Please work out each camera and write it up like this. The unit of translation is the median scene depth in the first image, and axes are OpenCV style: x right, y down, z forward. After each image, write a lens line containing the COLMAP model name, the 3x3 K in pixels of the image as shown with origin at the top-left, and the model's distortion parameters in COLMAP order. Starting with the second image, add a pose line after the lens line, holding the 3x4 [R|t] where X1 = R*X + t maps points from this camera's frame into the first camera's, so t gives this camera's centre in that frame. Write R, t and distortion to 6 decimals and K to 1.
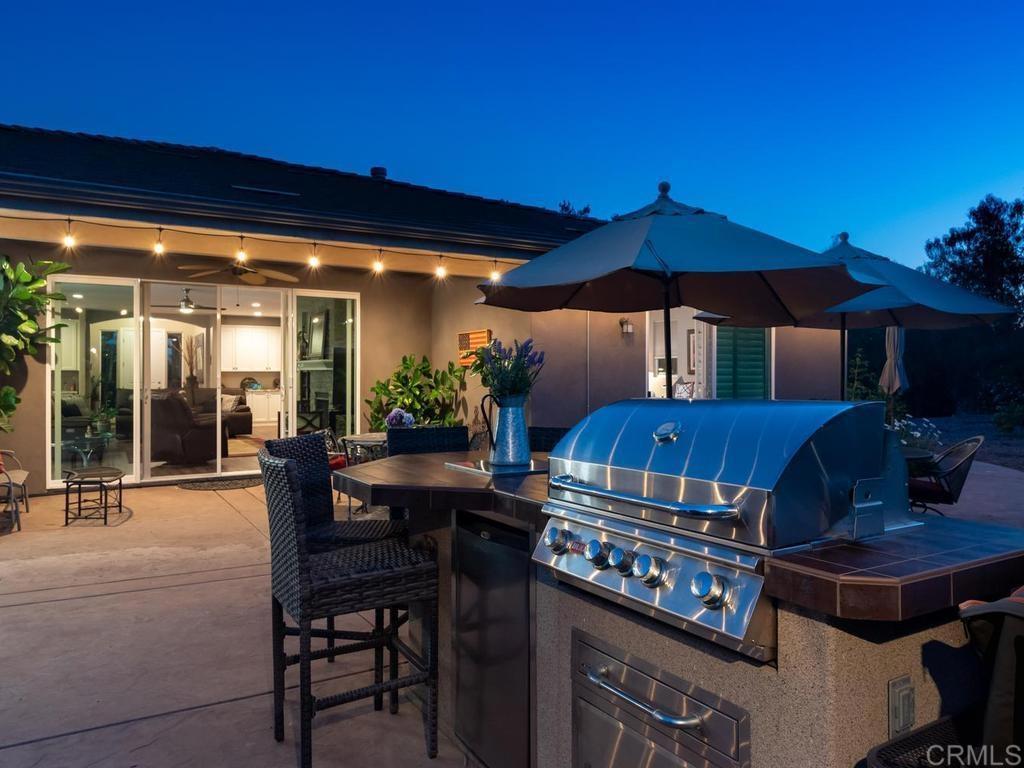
lens RADIAL K [[715.7, 0, 537.3], [0, 715.7, 375.9], [0, 0, 1]] dist [-0.011823, 0.002739]
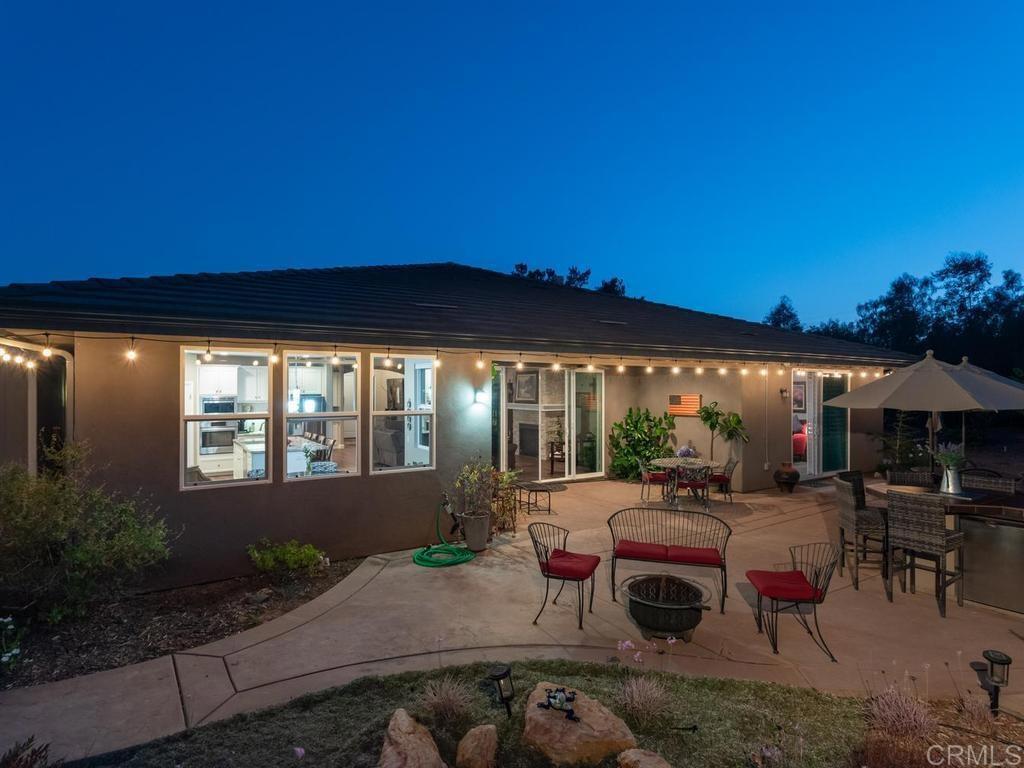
lens RADIAL K [[561.3, 0, 515.3], [0, 561.3, 385.9], [0, 0, 1]] dist [-0.007095, -0.000362]
pose [[0.999759, -0.000135, 0.021953, -0.497194], [0.000233, 0.999990, -0.004446, -0.074113], [-0.021952, 0.004450, 0.999749, -0.282714]]
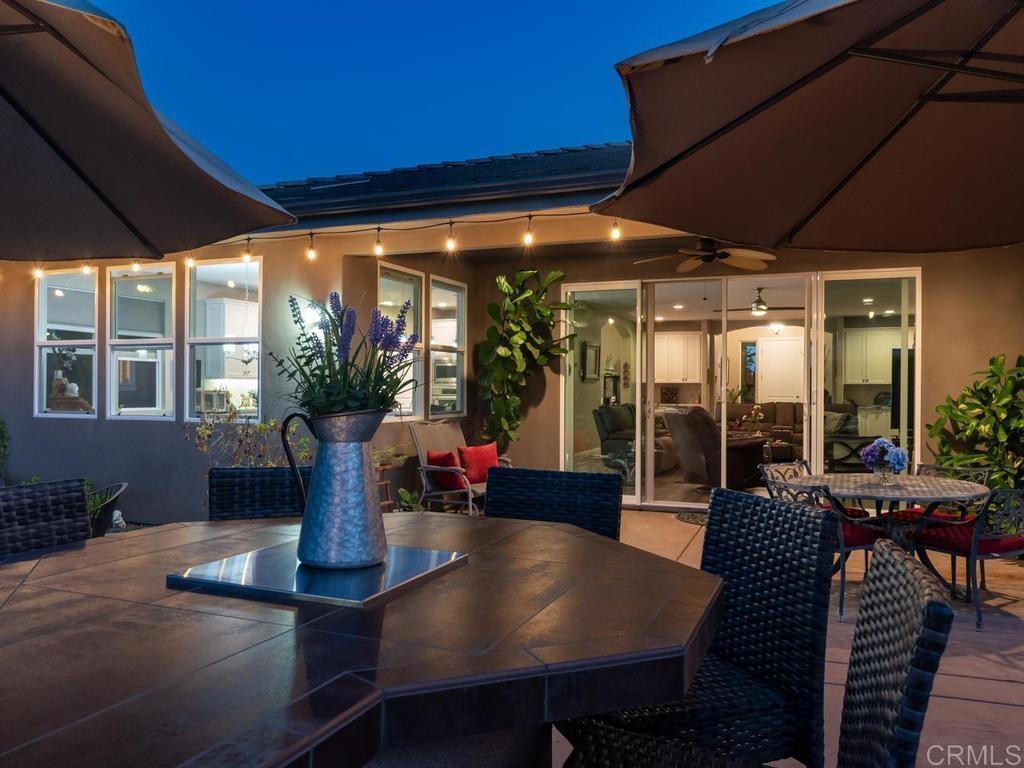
lens RADIAL K [[803.2, 0, 514.3], [0, 803.2, 384.5], [0, 0, 1]] dist [0.012501, 0.004653]
pose [[0.588418, -0.000322, -0.808557, 0.152544], [-0.006576, 0.999965, -0.005184, 0.002879], [0.808530, 0.008368, 0.588395, 0.240587]]
